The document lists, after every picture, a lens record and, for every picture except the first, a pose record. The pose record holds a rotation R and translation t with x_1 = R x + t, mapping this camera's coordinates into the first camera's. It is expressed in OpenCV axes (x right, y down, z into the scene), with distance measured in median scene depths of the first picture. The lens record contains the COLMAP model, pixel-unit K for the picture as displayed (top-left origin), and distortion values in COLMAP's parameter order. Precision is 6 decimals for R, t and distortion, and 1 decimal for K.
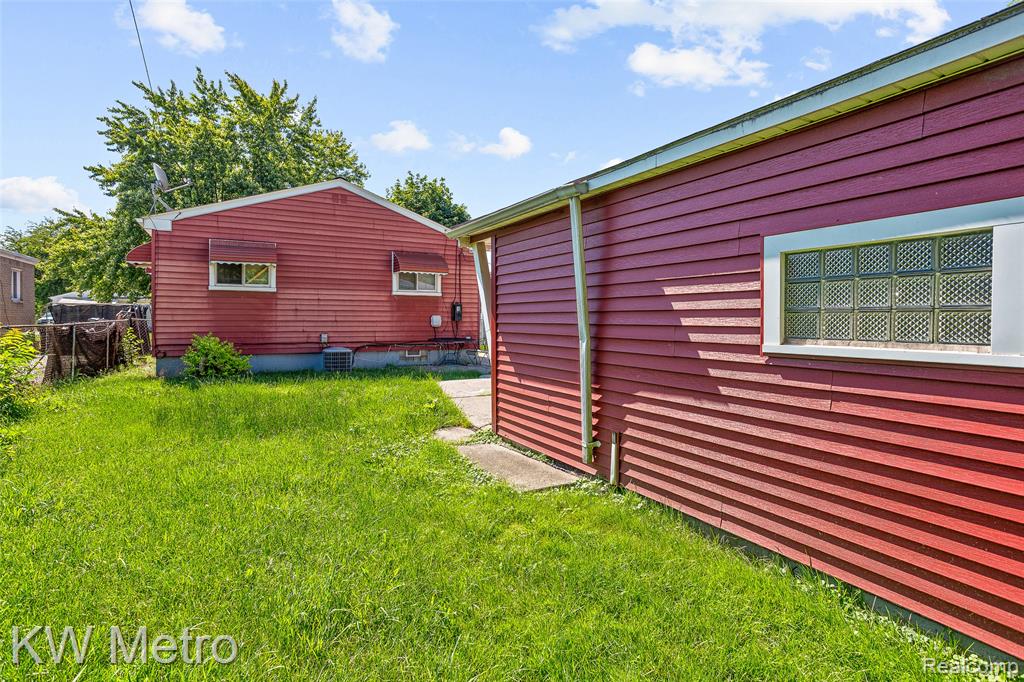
lens RADIAL K [[515.3, 0, 497.6], [0, 515.3, 326.8], [0, 0, 1]] dist [-0.021801, 0.001119]
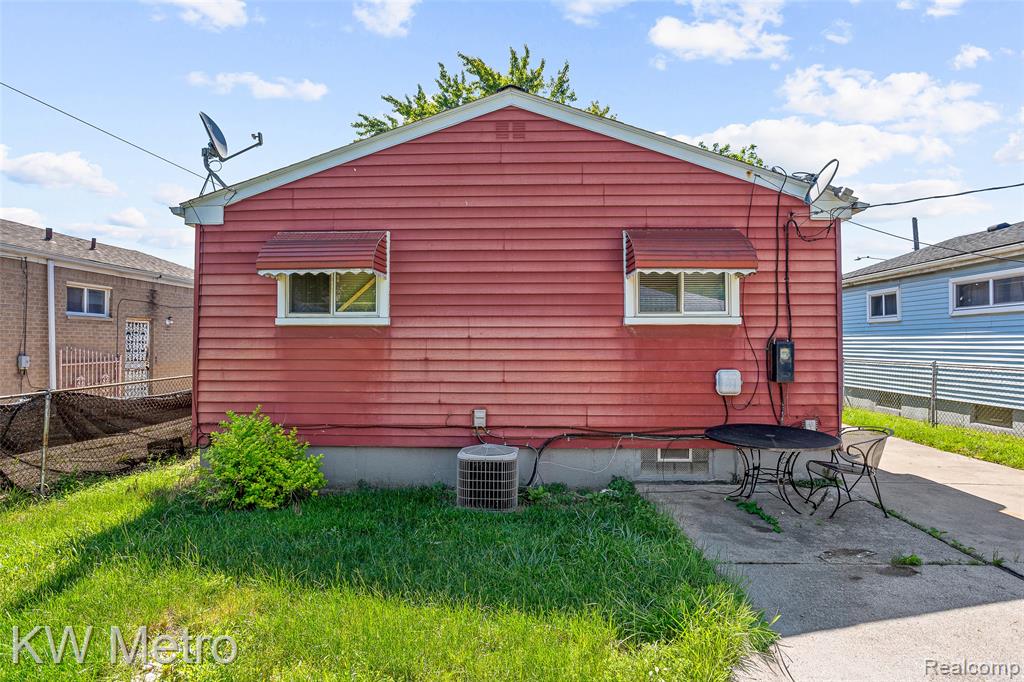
lens RADIAL K [[559.1, 0, 509.6], [0, 559.1, 331.2], [0, 0, 1]] dist [-0.023701, 0.011326]
pose [[0.865279, -0.016622, -0.501016, -0.044728], [-0.002891, 0.999268, -0.038145, -0.036807], [0.501283, 0.034454, 0.864597, 0.516576]]
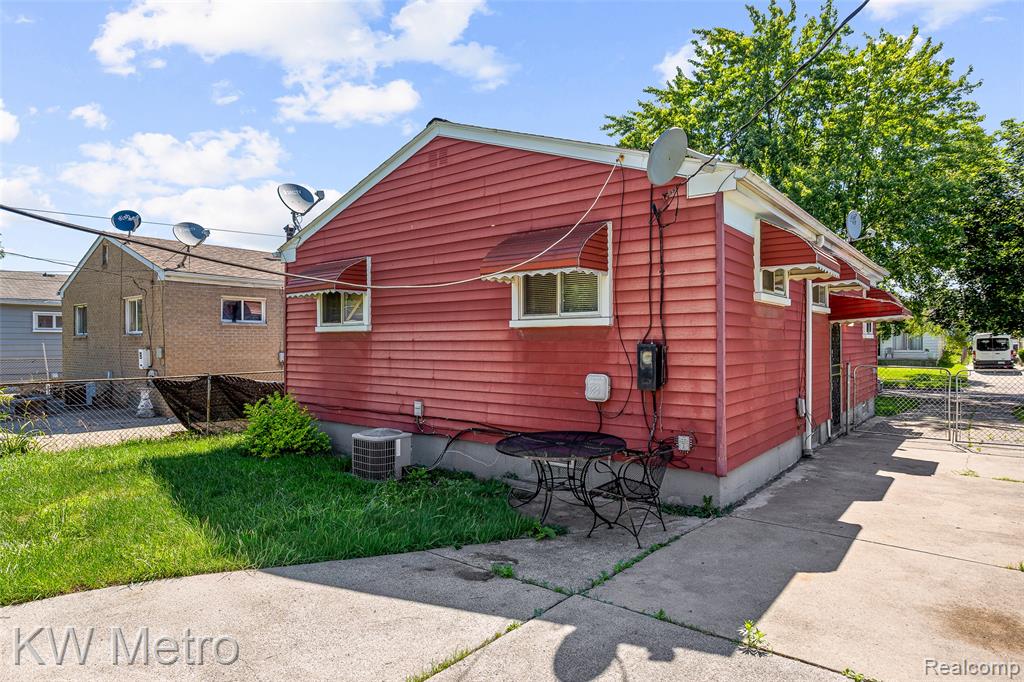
lens RADIAL K [[596.0, 0, 514.8], [0, 596.0, 339.2], [0, 0, 1]] dist [-0.027771, 0.000030]
pose [[0.394701, -0.012047, -0.918731, 0.289976], [-0.009925, 0.999800, -0.017374, -0.041444], [0.918756, 0.015976, 0.394502, 0.776448]]
